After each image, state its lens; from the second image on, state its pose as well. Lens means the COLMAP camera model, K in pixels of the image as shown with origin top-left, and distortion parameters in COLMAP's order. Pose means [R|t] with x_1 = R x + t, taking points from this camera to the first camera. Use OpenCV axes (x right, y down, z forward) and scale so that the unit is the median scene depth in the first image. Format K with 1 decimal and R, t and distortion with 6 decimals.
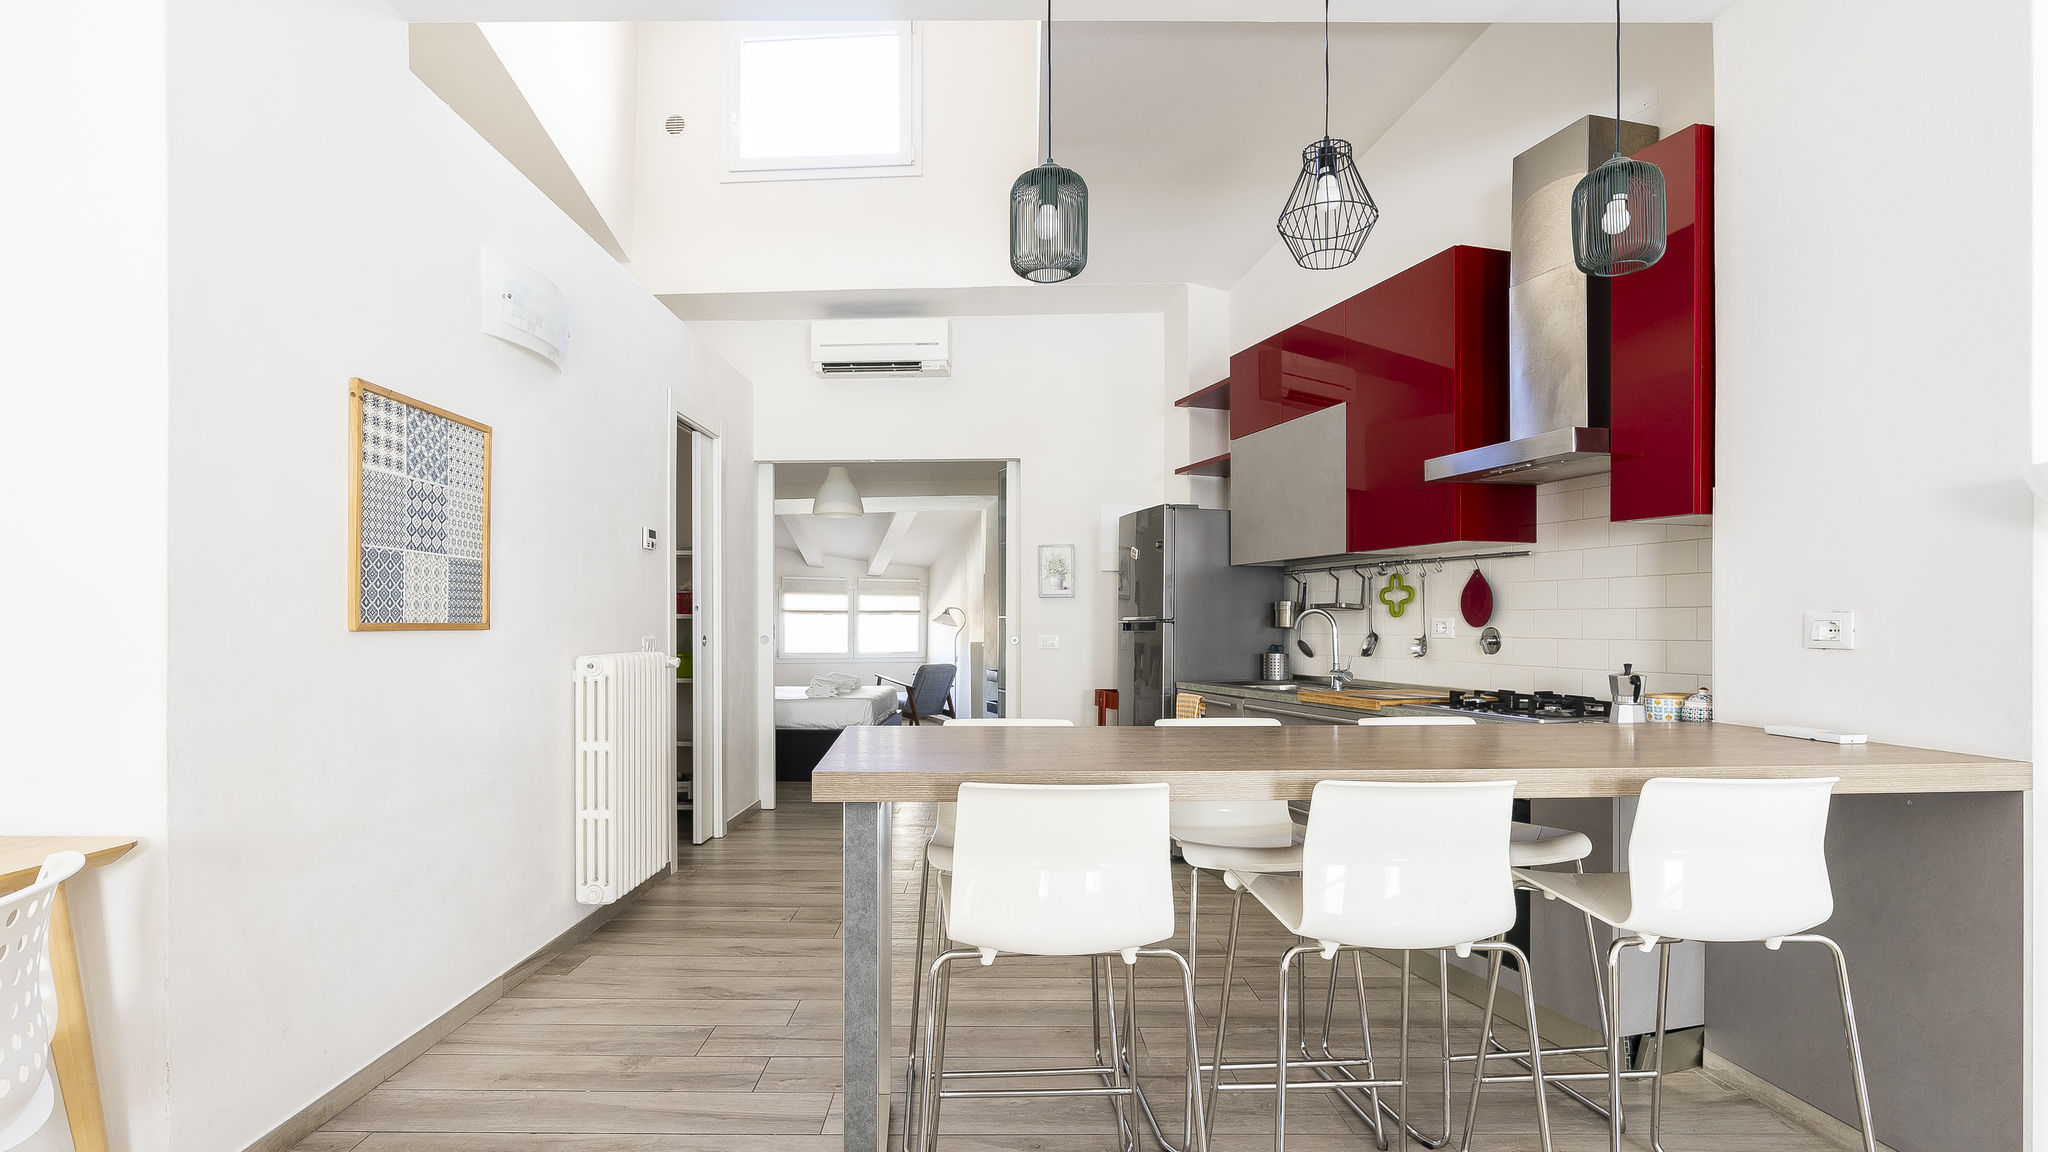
lens RADIAL K [[1005.1, 0, 1000.6], [0, 1005.1, 620.8], [0, 0, 1]] dist [-0.004033, -0.000538]
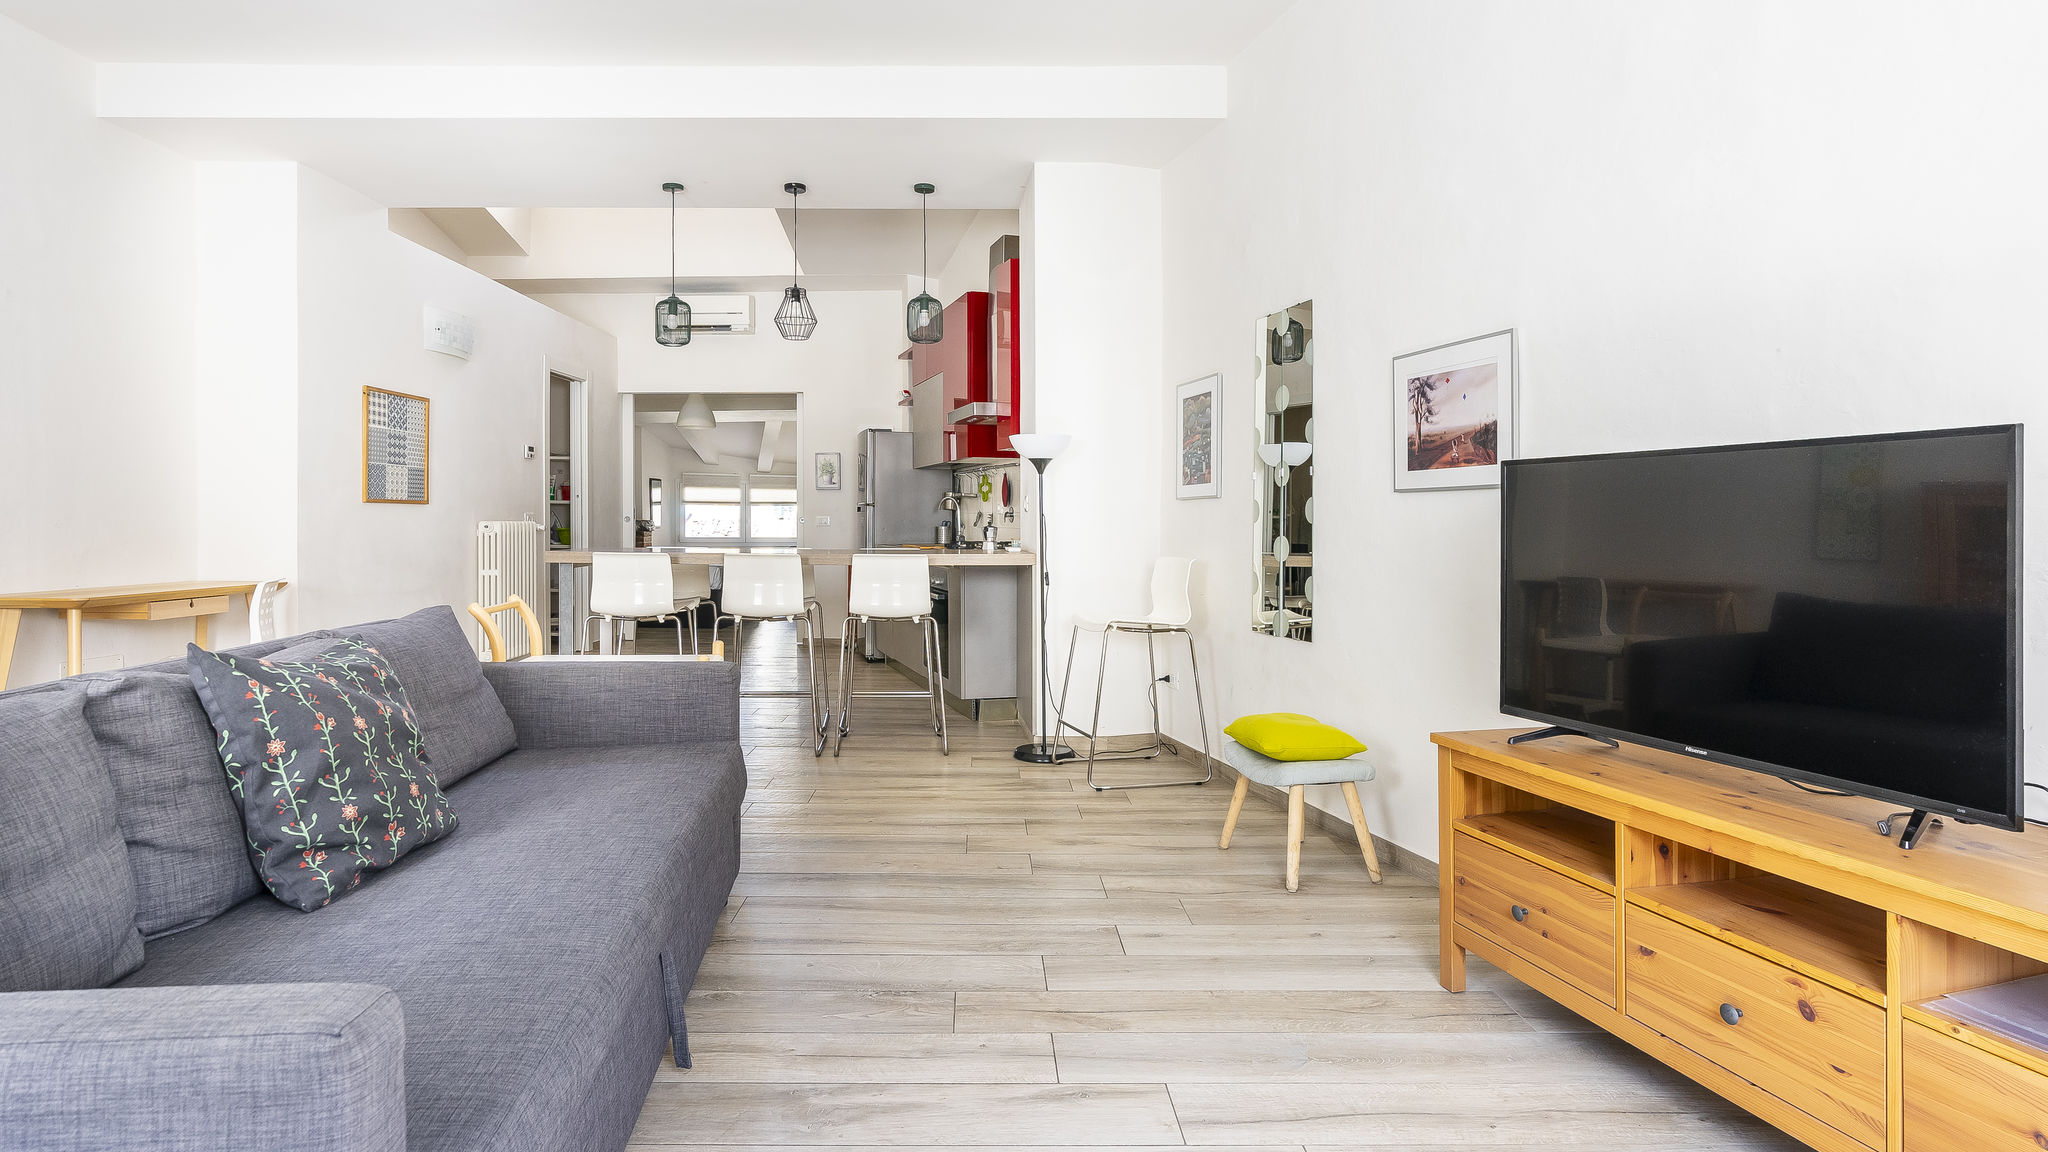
lens RADIAL K [[1092.3, 0, 981.8], [0, 1092.3, 520.8], [0, 0, 1]] dist [0.001251, 0.001481]
pose [[0.999953, 0.002794, -0.009314, 0.436731], [-0.002771, 0.999993, 0.002473, 0.024959], [0.009321, -0.002447, 0.999954, -0.829048]]
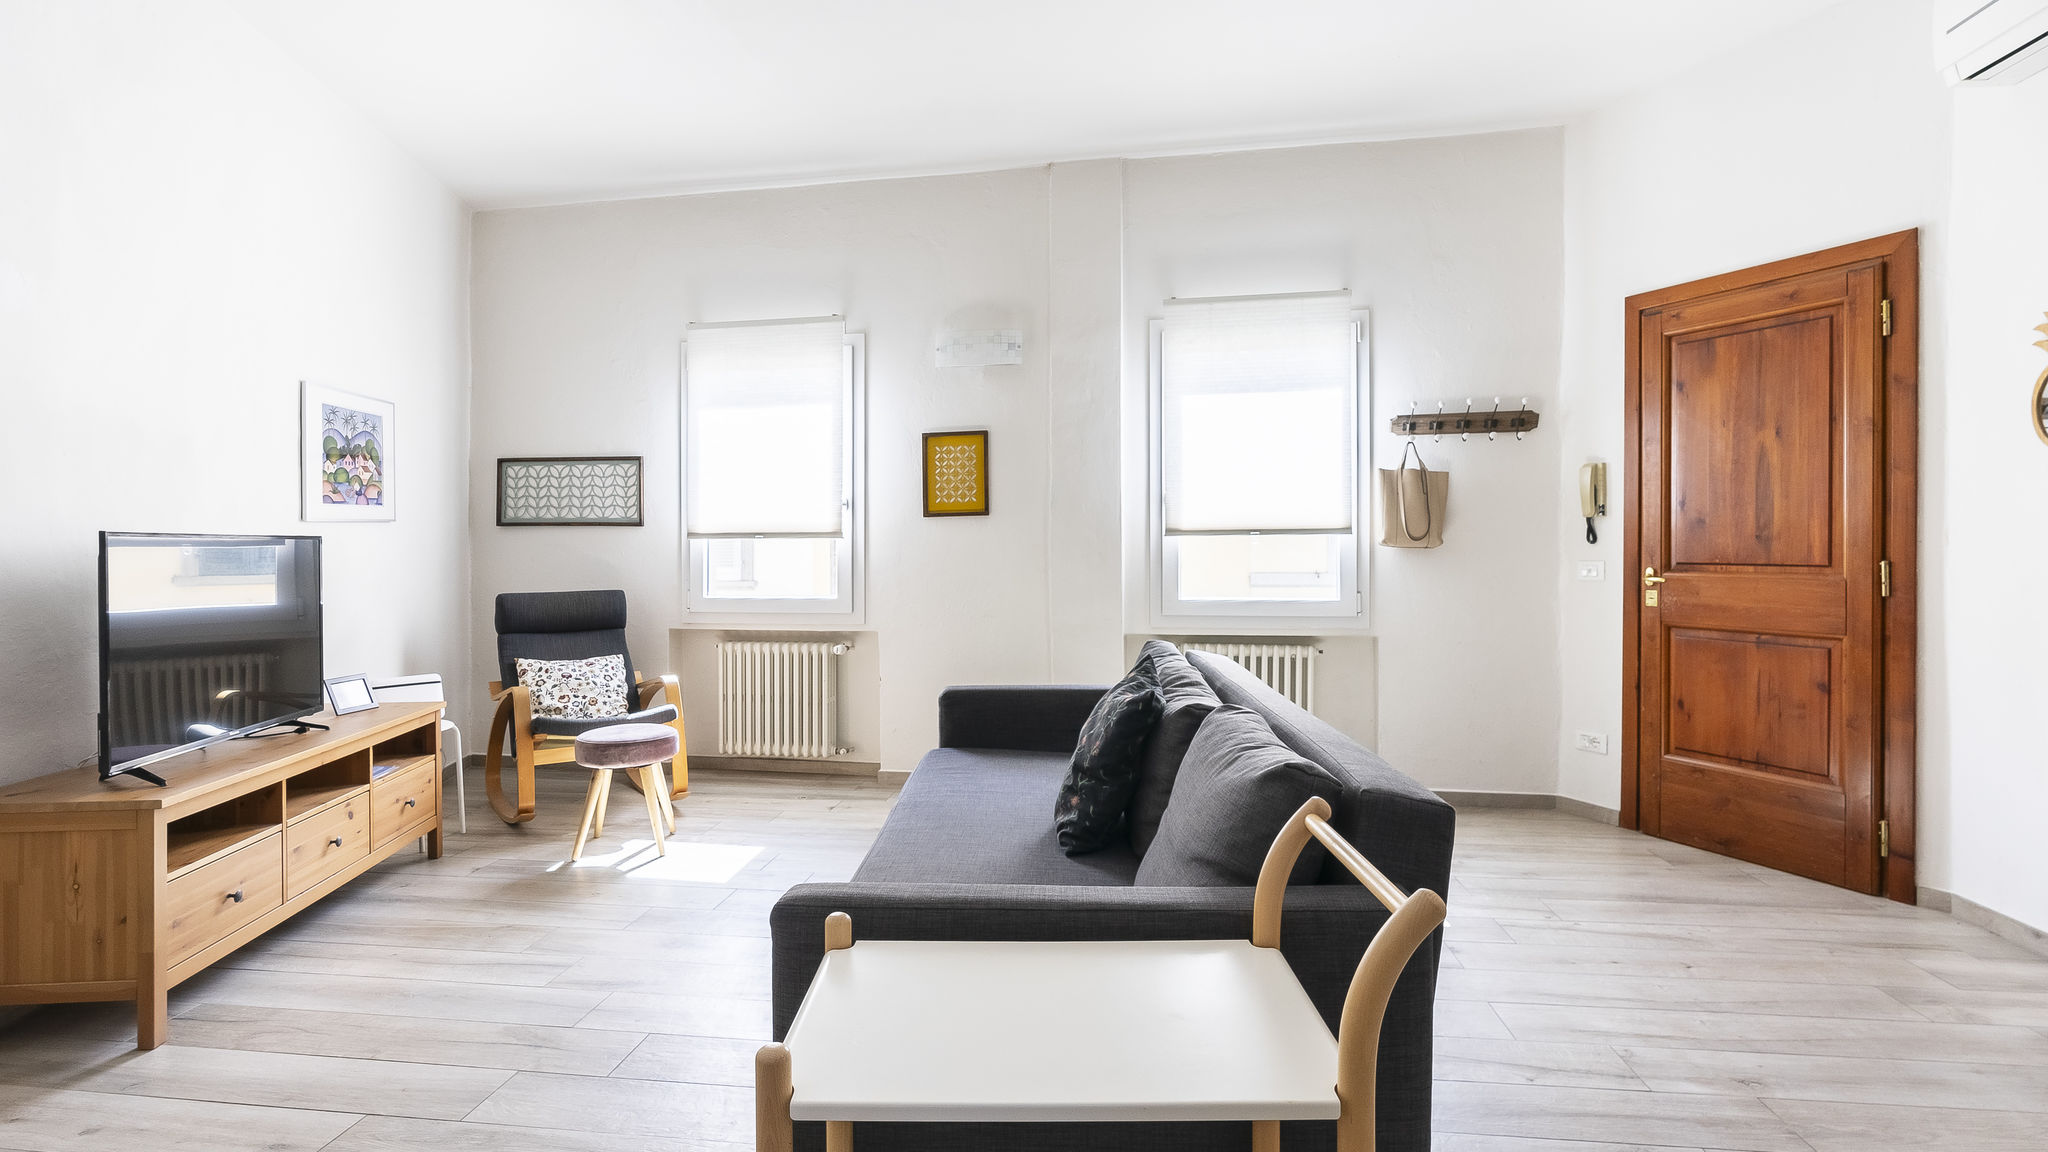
lens RADIAL K [[1024.9, 0, 1031.9], [0, 1024.9, 551.0], [0, 0, 1]] dist [-0.010848, 0.000042]
pose [[-0.990961, 0.003674, 0.134099, 0.098009], [0.004009, 0.999989, 0.002222, 0.003166], [-0.134089, 0.002739, -0.990965, 0.346739]]
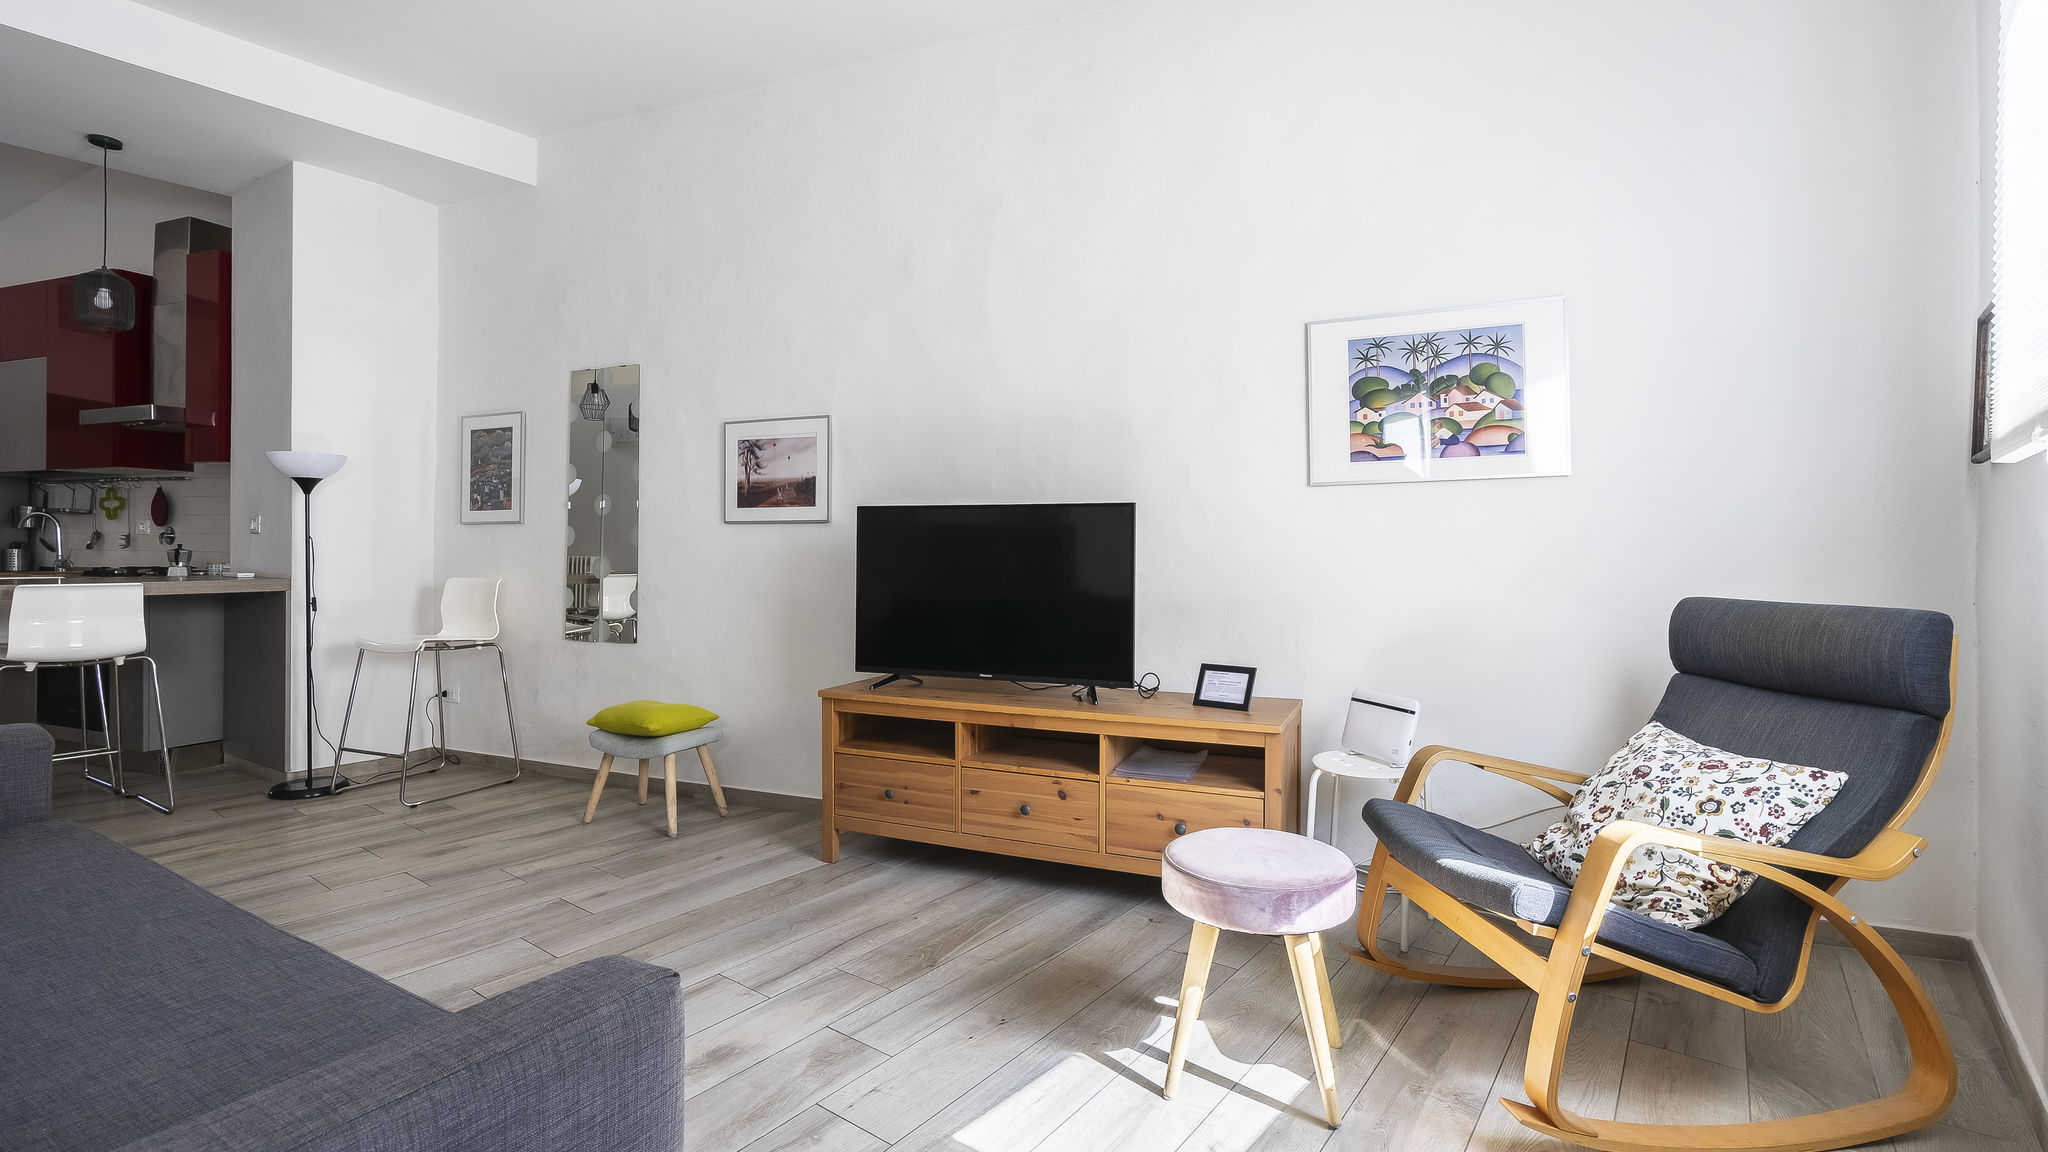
lens RADIAL K [[927.4, 0, 1030.0], [0, 927.4, 551.5], [0, 0, 1]] dist [0.001903, 0.000161]
pose [[0.614183, -0.001348, 0.789163, 0.176956], [-0.006700, 0.999954, 0.006922, 0.024341], [-0.789136, -0.009539, 0.614145, -0.815534]]
